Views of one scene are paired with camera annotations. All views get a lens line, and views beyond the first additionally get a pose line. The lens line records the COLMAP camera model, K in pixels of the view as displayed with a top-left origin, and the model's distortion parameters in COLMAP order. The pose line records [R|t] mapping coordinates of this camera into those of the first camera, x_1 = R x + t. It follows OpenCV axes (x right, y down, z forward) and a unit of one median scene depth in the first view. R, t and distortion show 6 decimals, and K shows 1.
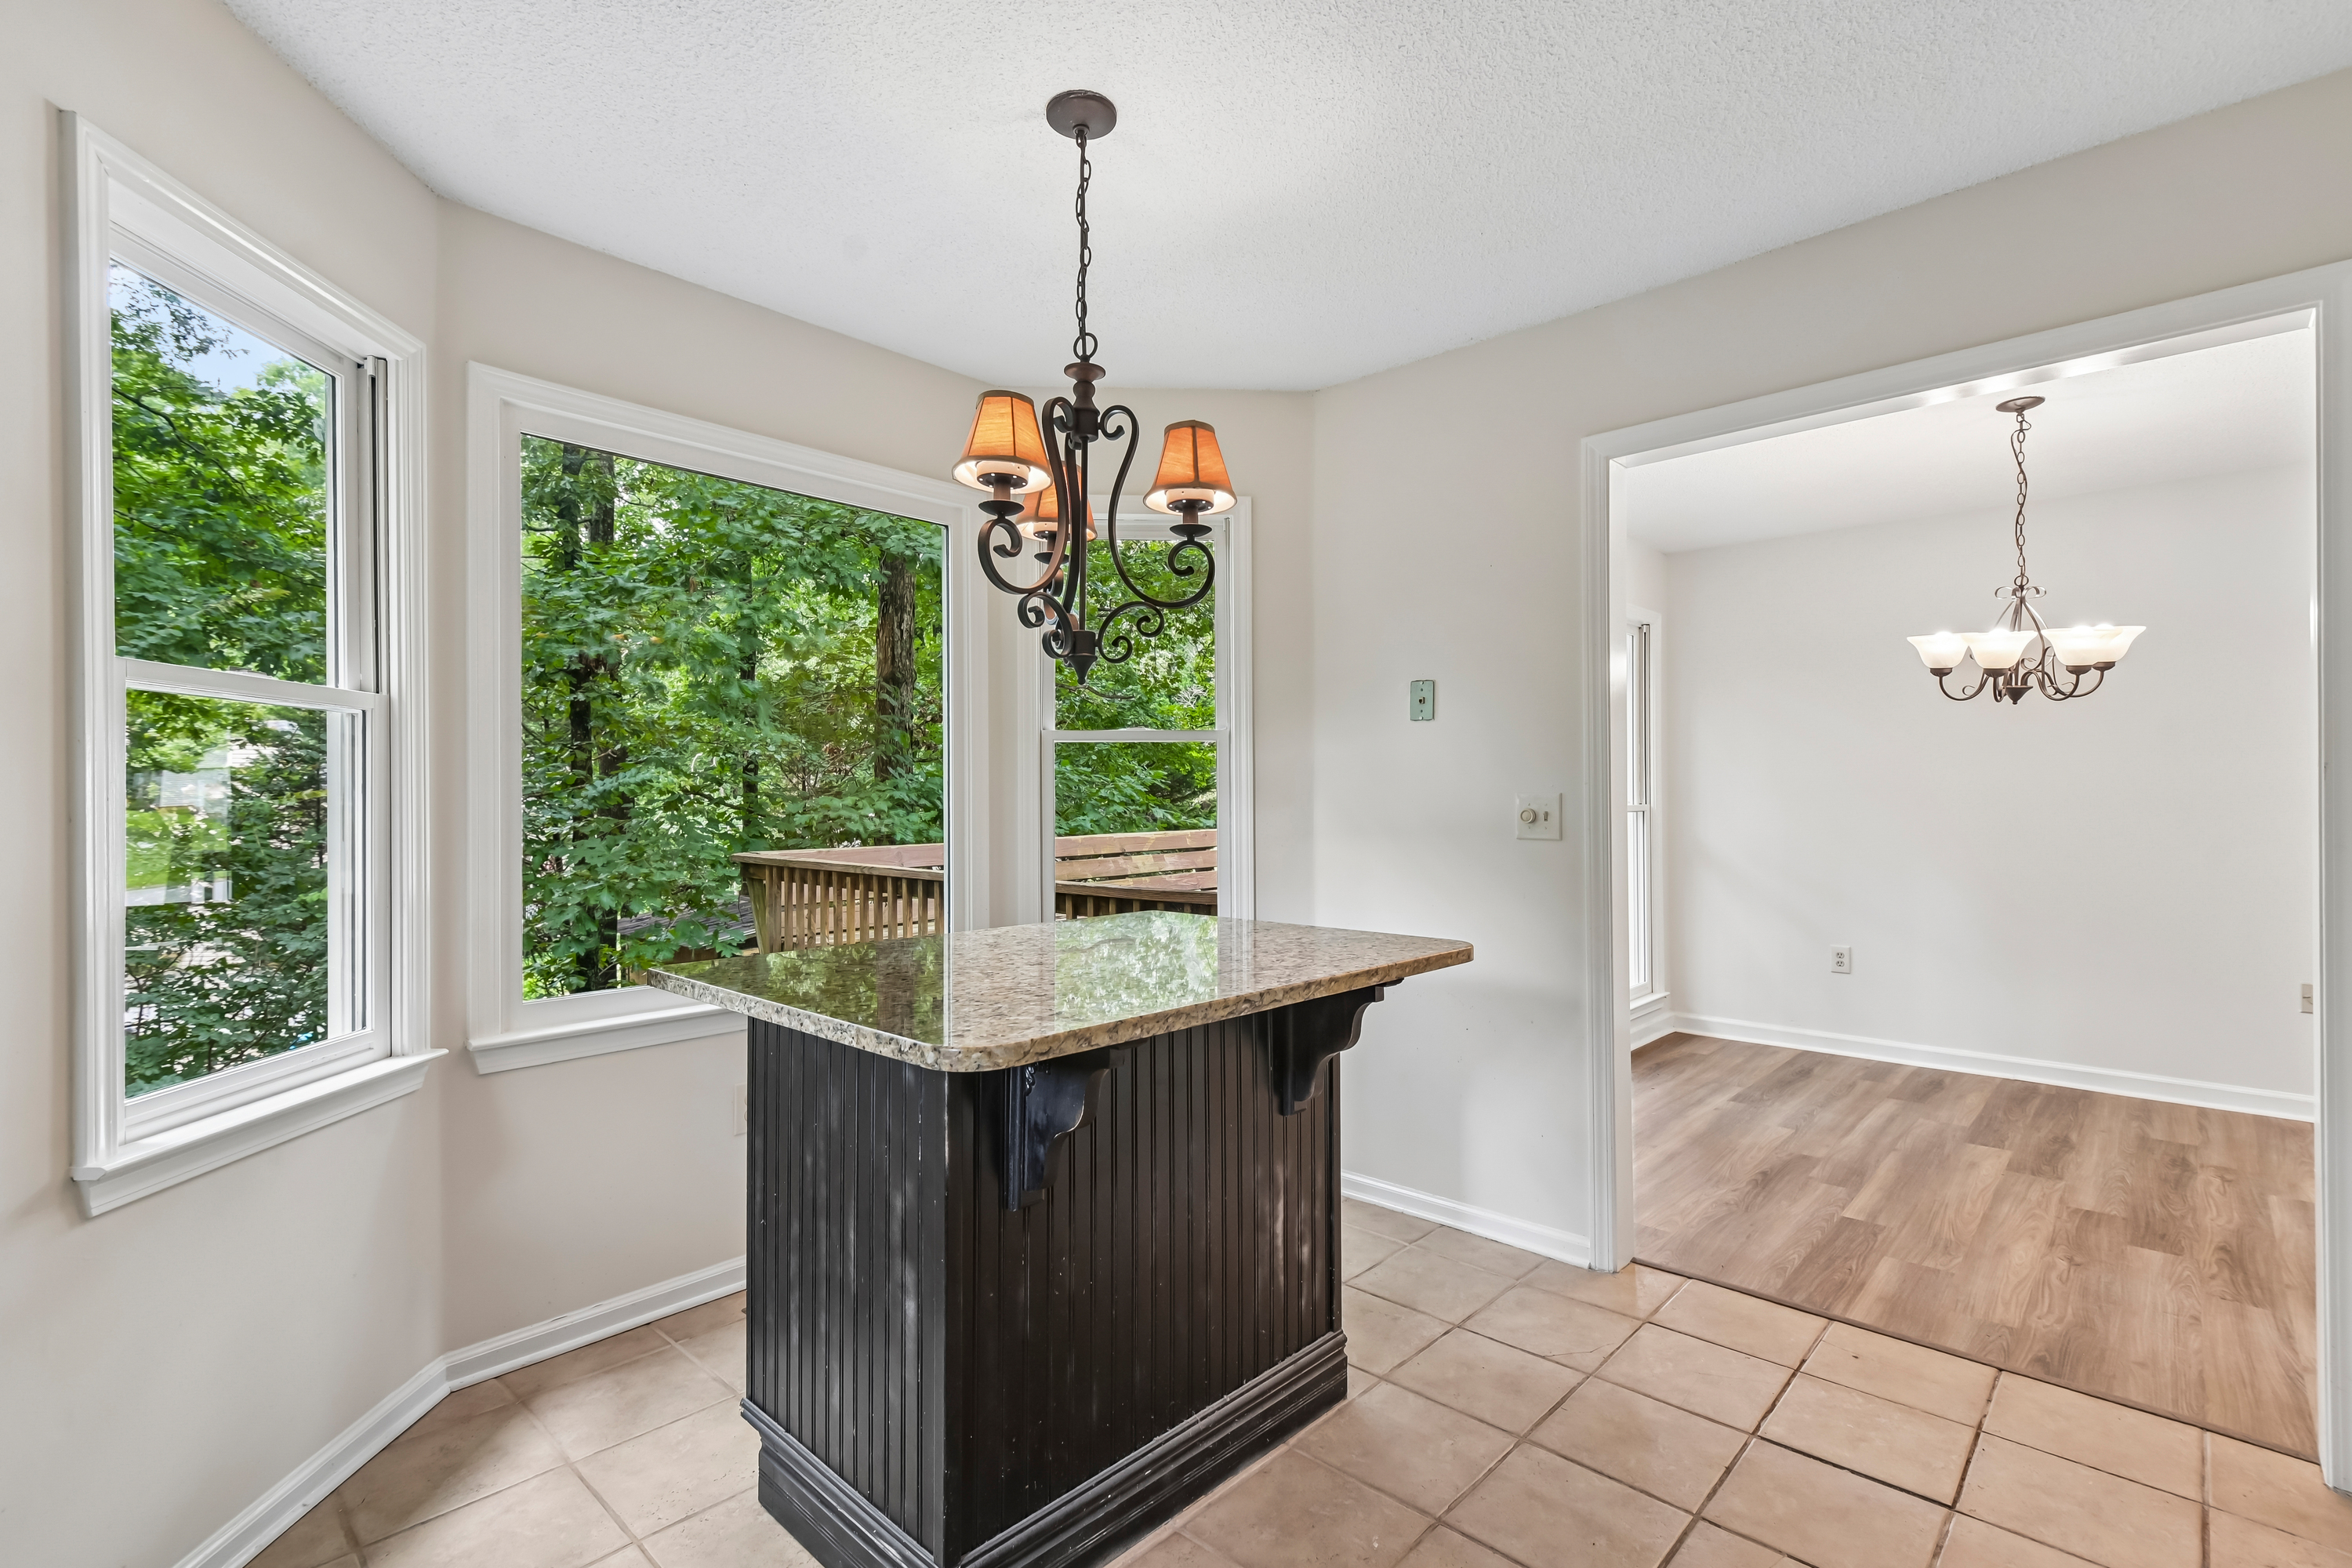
lens RADIAL K [[1070.3, 0, 1182.7], [0, 1070.3, 787.4], [0, 0, 1]] dist [-0.009847, -0.000137]
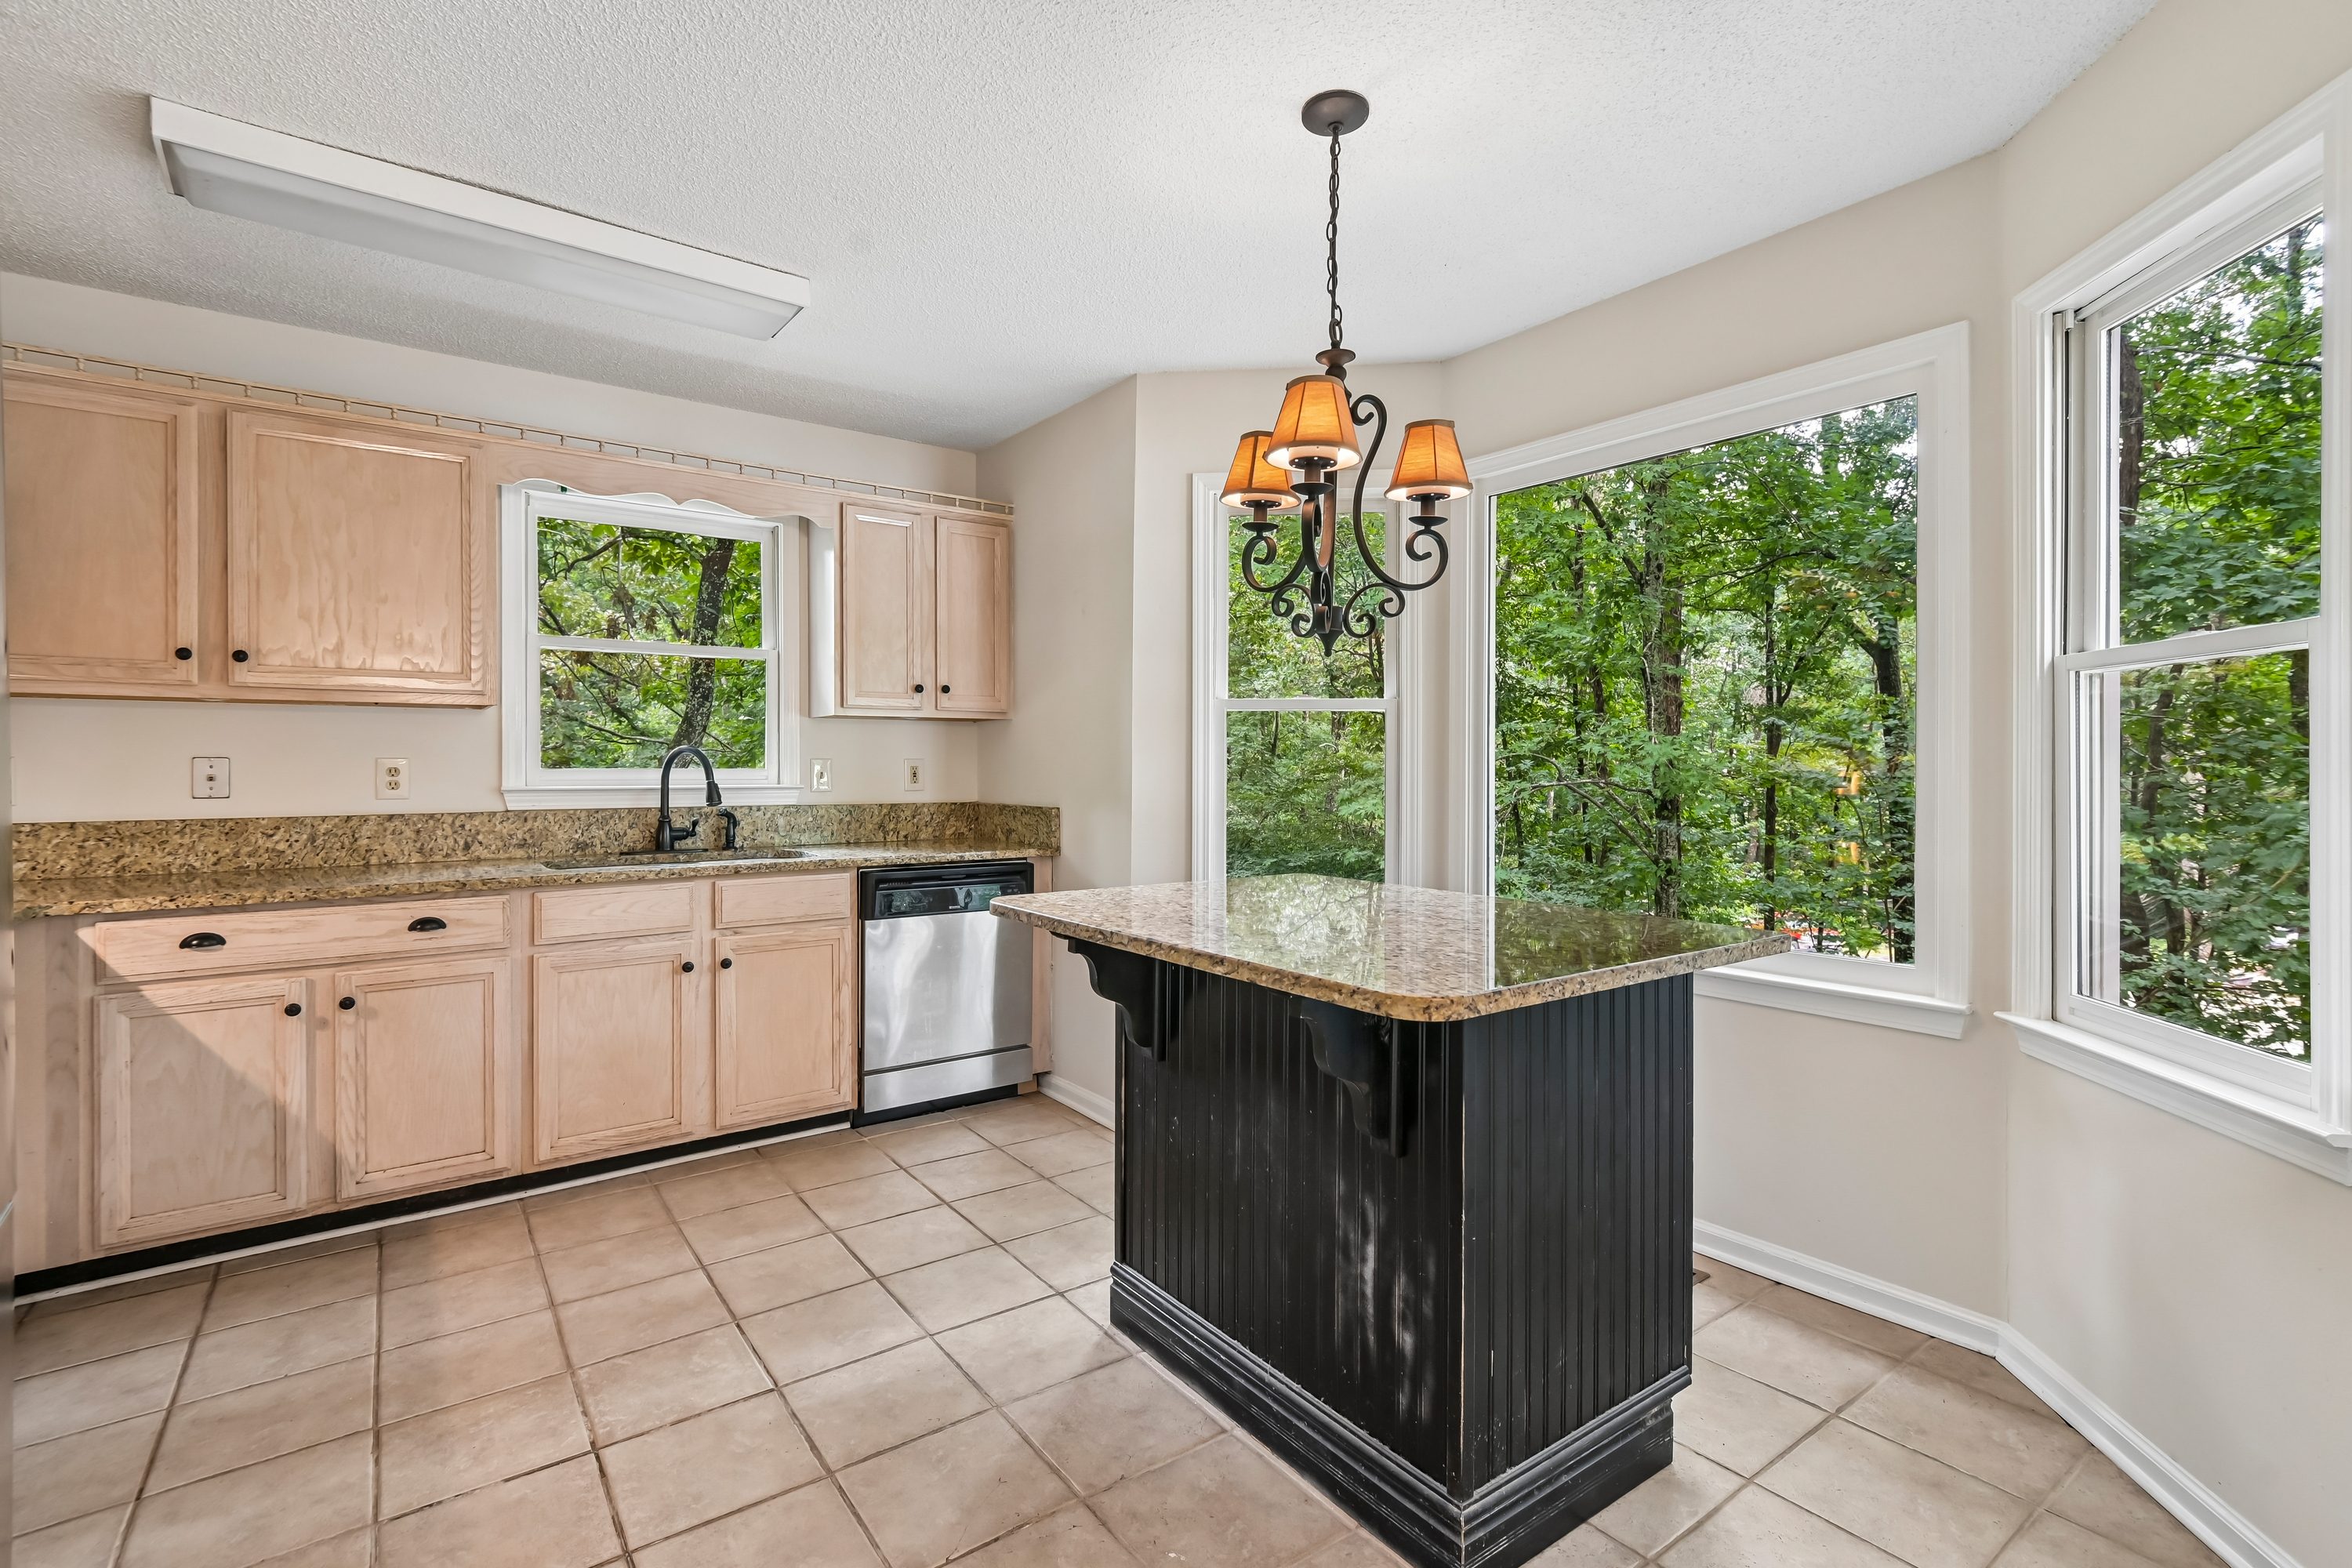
lens RADIAL K [[1082.4, 0, 1188.9], [0, 1082.4, 766.7], [0, 0, 1]] dist [0.004118, -0.000699]
pose [[-0.171291, 0.008987, -0.985179, 0.783025], [0.012522, 0.999897, 0.006944, 0.001117], [0.985141, -0.011147, -0.171386, 0.826106]]
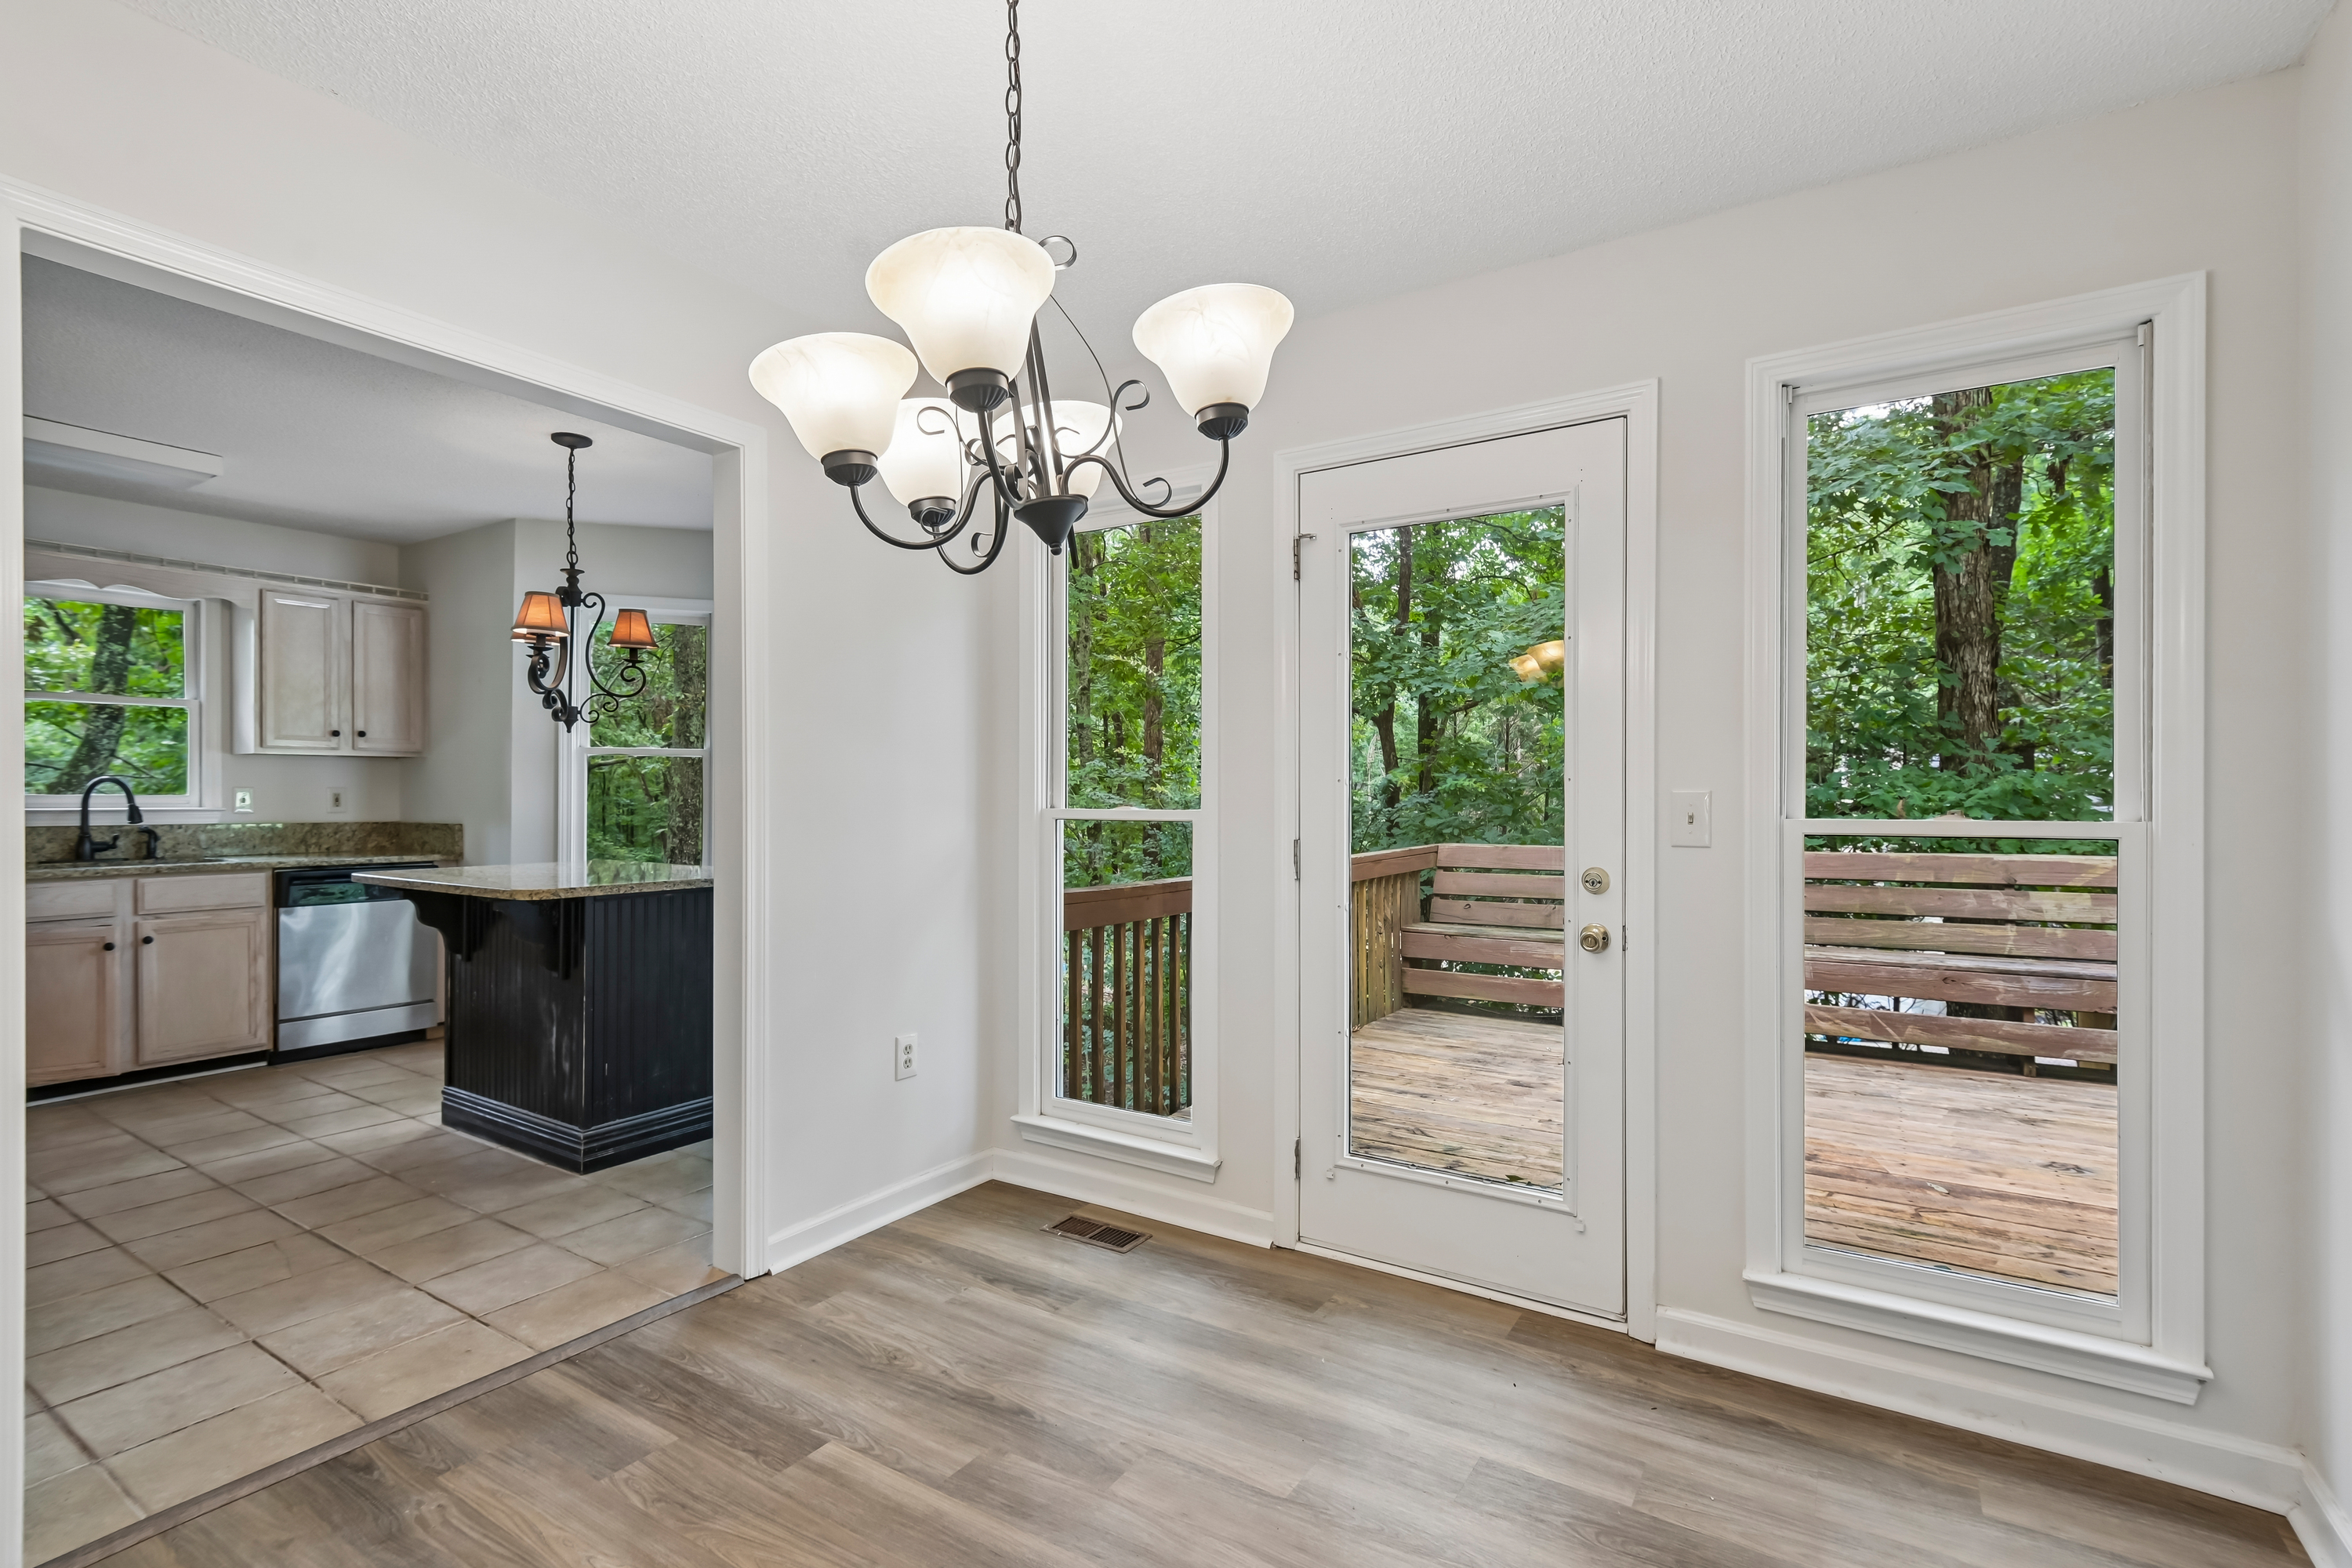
lens RADIAL K [[1083.6, 0, 1182.9], [0, 1083.6, 796.2], [0, 0, 1]] dist [0.004597, -0.000905]
pose [[0.189445, 0.009945, -0.981841, 1.636808], [0.008507, 0.999895, 0.011769, 0.001518], [0.981855, -0.010582, 0.189340, 1.363759]]
